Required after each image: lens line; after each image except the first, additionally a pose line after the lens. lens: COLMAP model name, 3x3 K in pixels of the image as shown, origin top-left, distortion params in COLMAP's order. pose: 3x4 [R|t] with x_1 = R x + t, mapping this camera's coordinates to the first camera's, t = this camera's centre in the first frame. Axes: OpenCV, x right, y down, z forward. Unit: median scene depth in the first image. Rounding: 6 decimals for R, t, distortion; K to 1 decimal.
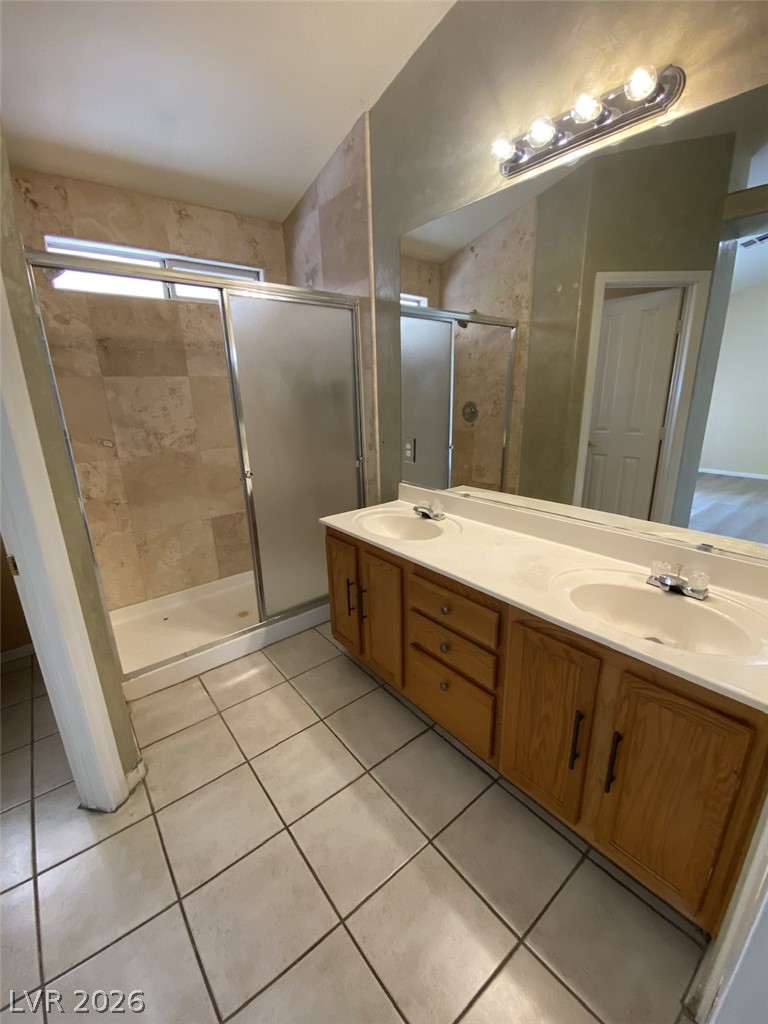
lens RADIAL K [[410.4, 0, 390.9], [0, 410.4, 513.9], [0, 0, 1]] dist [0.019321, -0.023361]
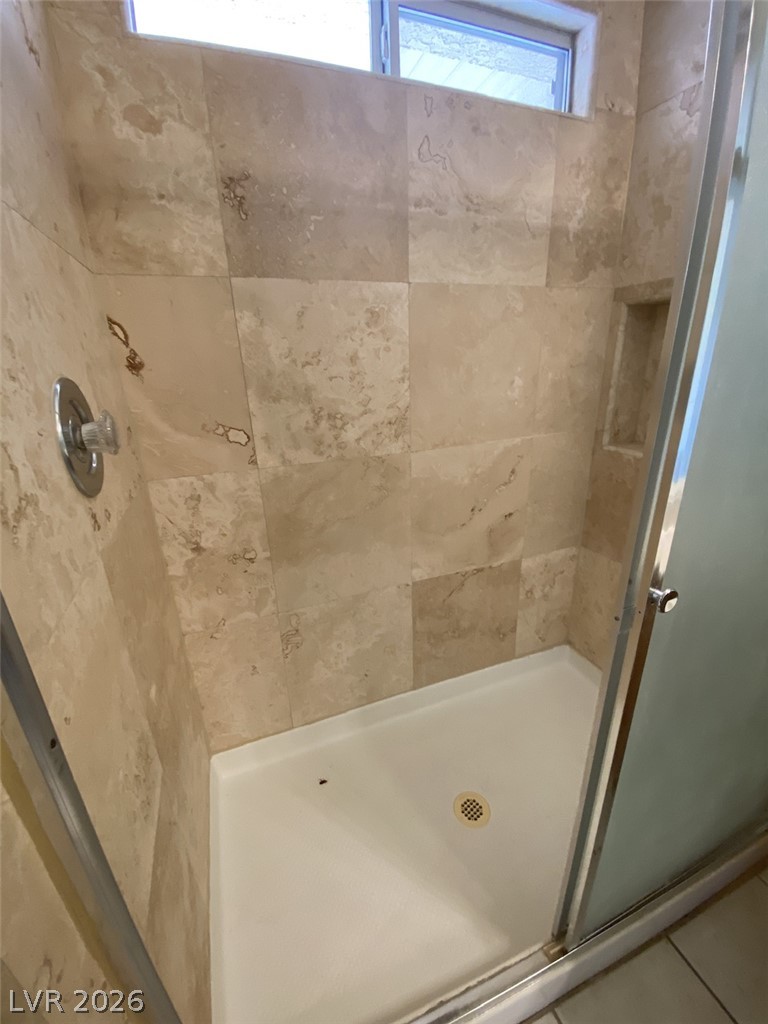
lens RADIAL K [[410.4, 0, 390.9], [0, 410.4, 513.9], [0, 0, 1]] dist [0.019321, -0.023361]
pose [[0.942872, 0.103844, -0.316556, -0.356645], [-0.083858, 0.993563, 0.076159, -0.127819], [0.322427, -0.045263, 0.945511, 0.590976]]
